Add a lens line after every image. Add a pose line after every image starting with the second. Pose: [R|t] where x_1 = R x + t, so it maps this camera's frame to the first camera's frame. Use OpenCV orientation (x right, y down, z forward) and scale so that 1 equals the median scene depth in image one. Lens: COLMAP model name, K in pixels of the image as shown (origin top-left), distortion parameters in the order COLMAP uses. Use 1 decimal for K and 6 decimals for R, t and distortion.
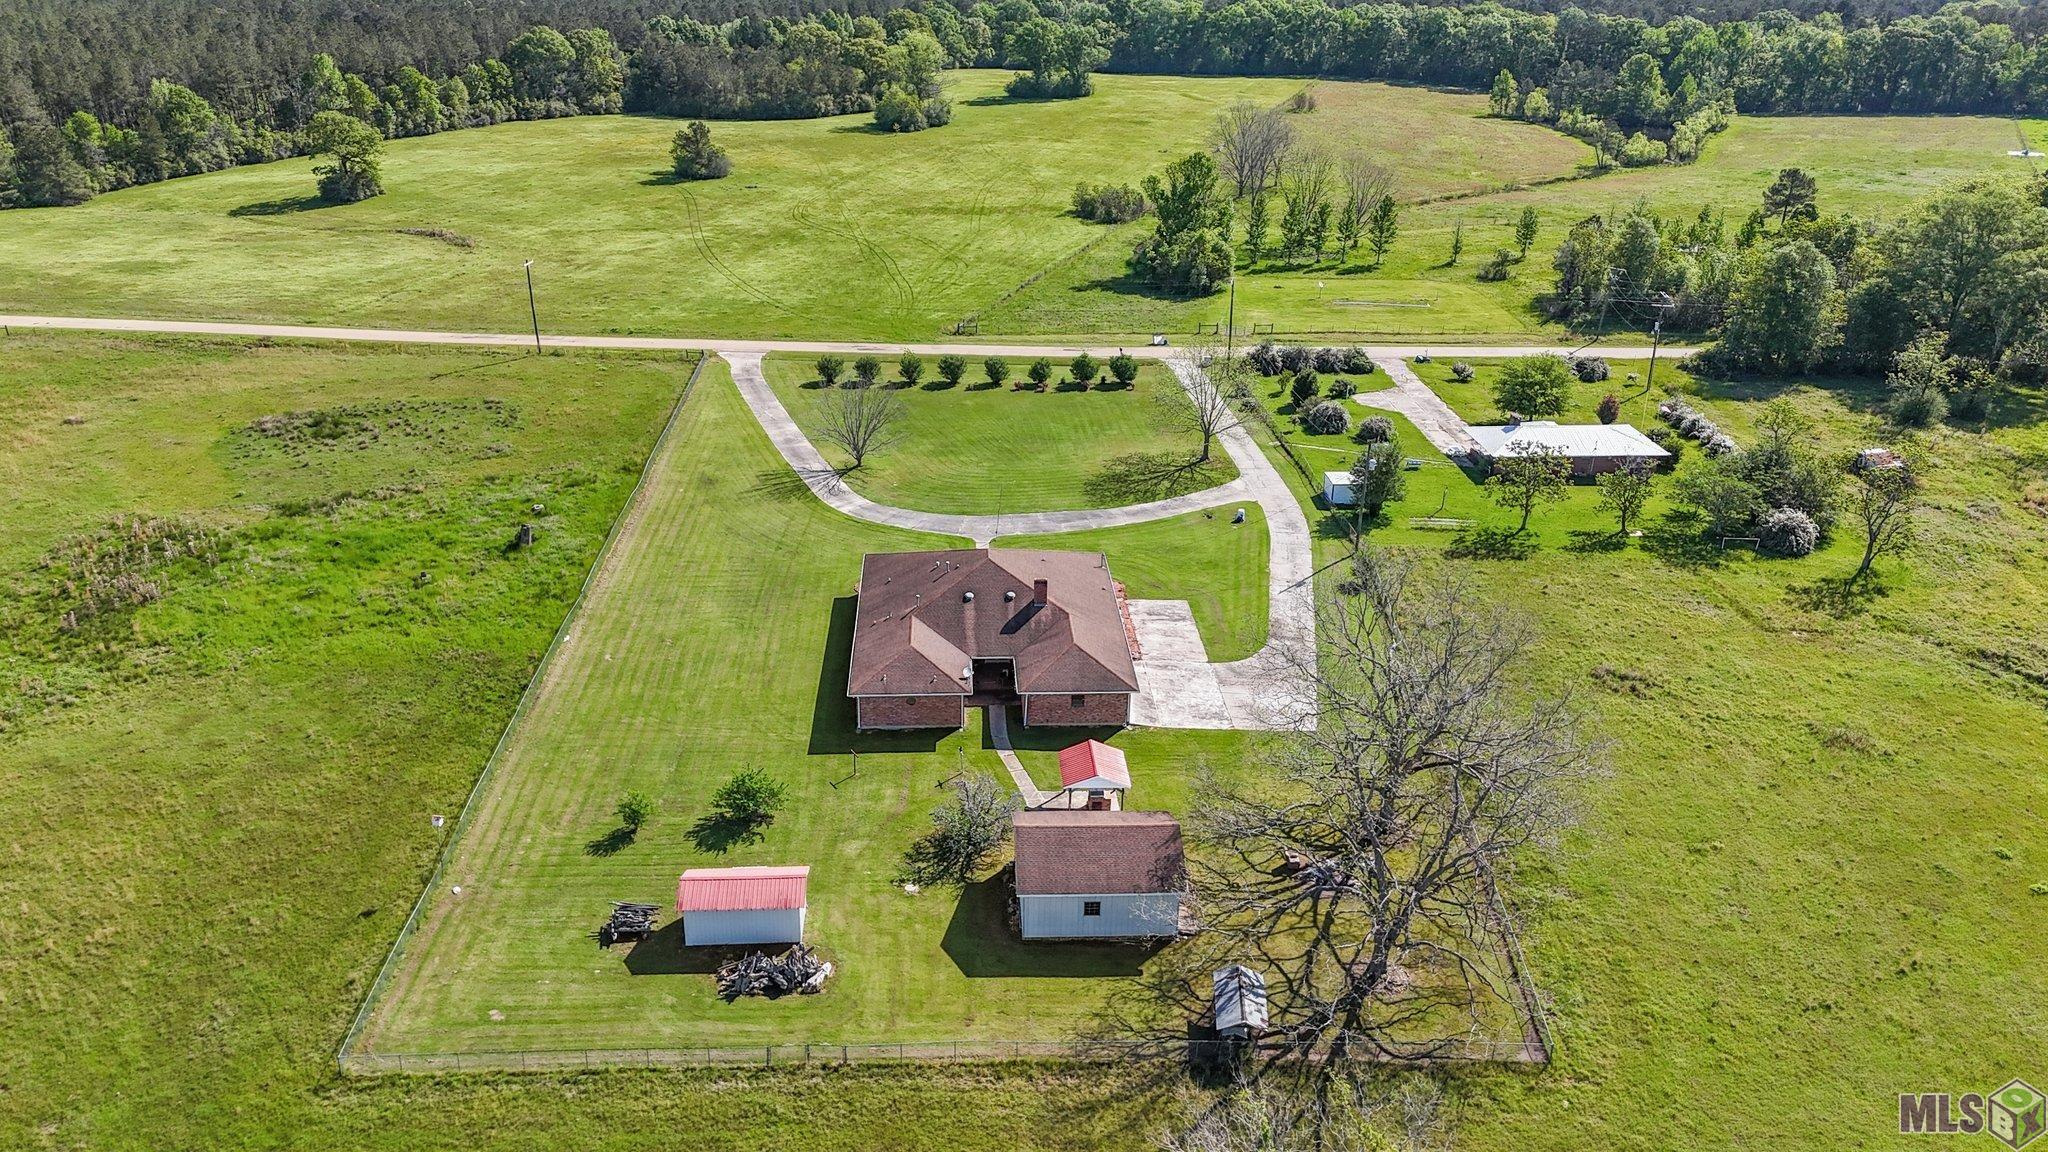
lens RADIAL K [[1478.9, 0, 1022.3], [0, 1478.9, 579.3], [0, 0, 1]] dist [0.034071, -0.023274]
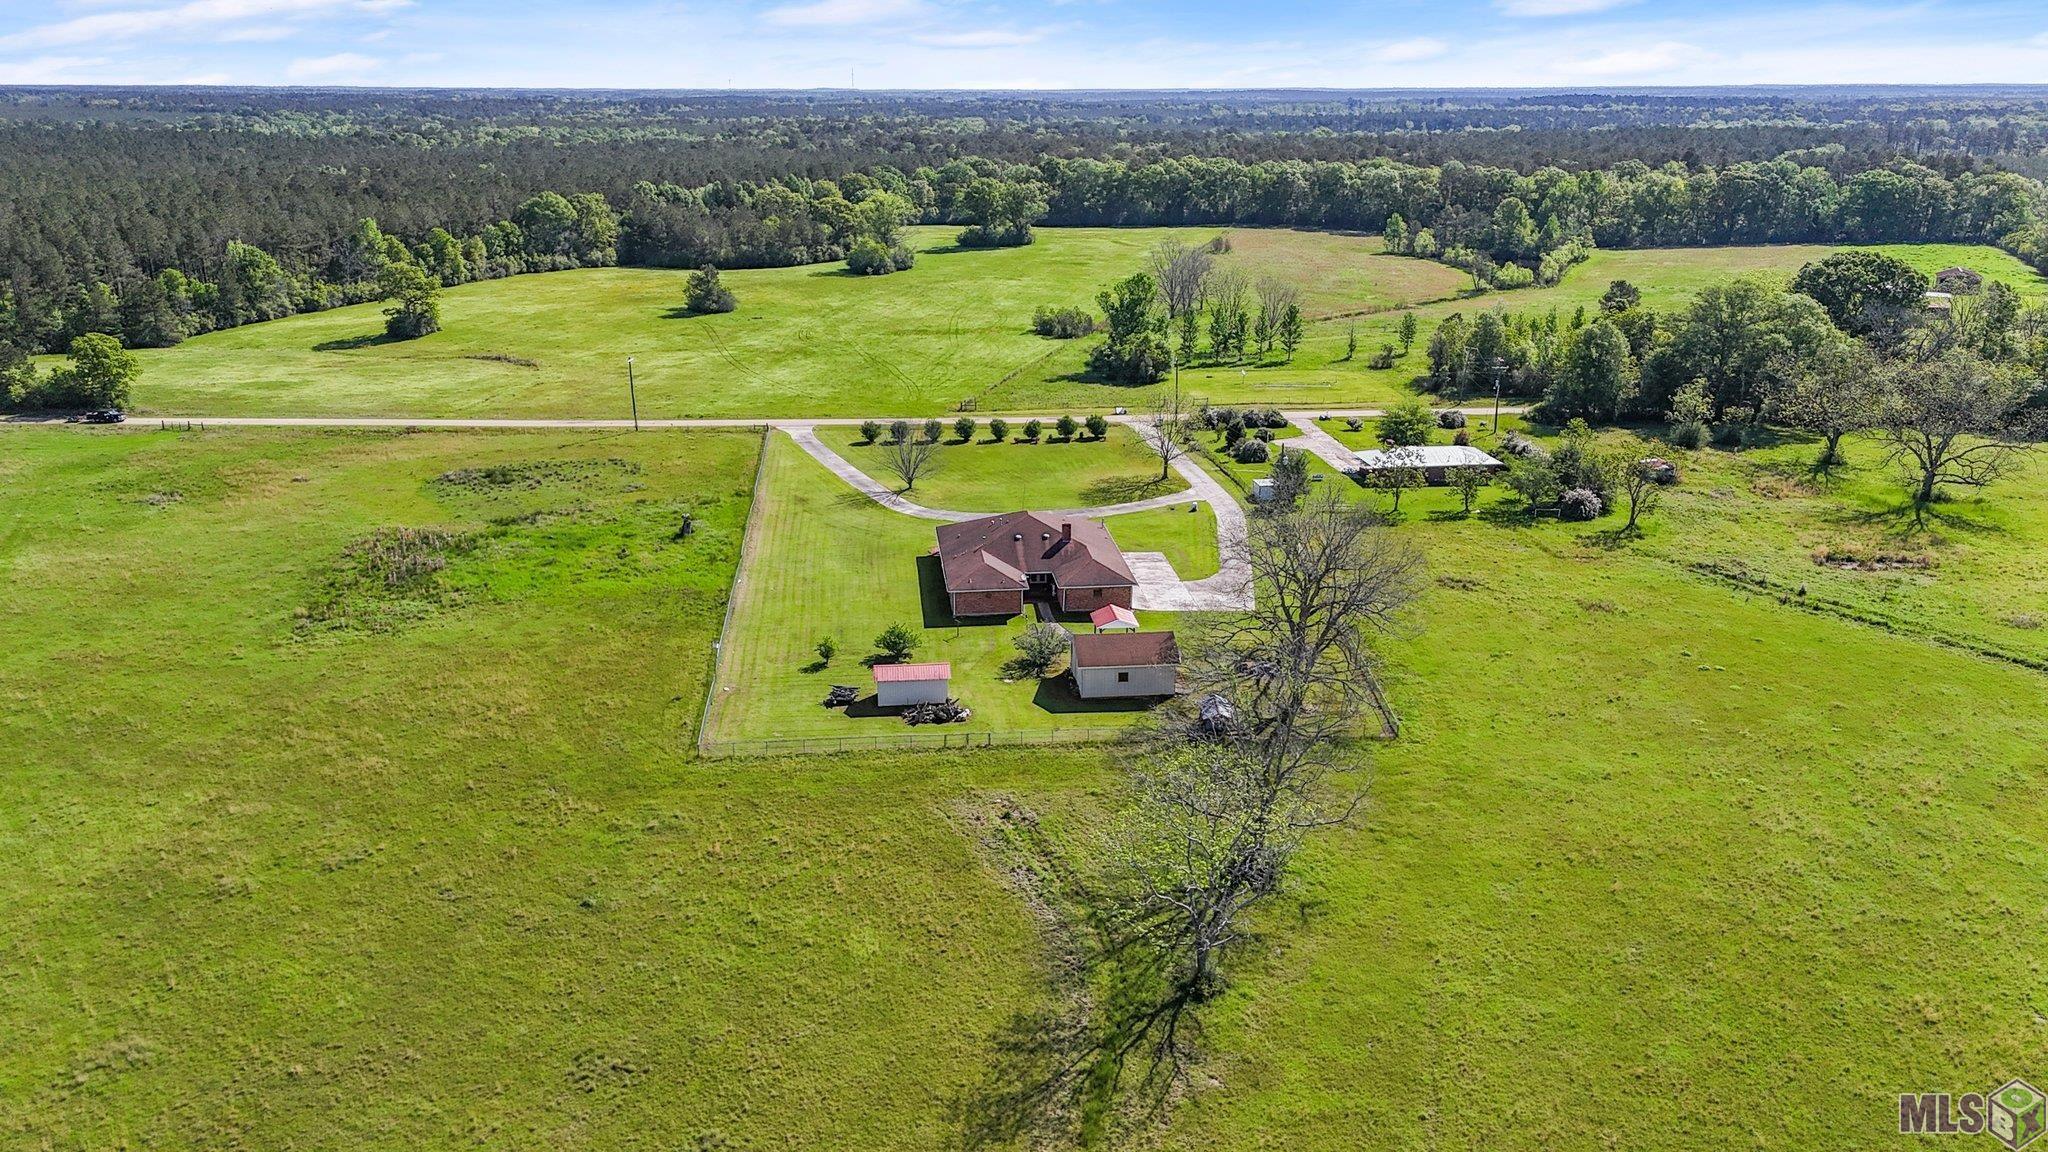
lens RADIAL K [[1478.9, 0, 1022.8], [0, 1478.9, 577.2], [0, 0, 1]] dist [0.034071, -0.023274]
pose [[0.998553, -0.031157, 0.043831, -0.055573], [0.035438, 0.994300, -0.100560, 0.113775], [-0.040448, 0.101968, 0.993965, -0.266055]]
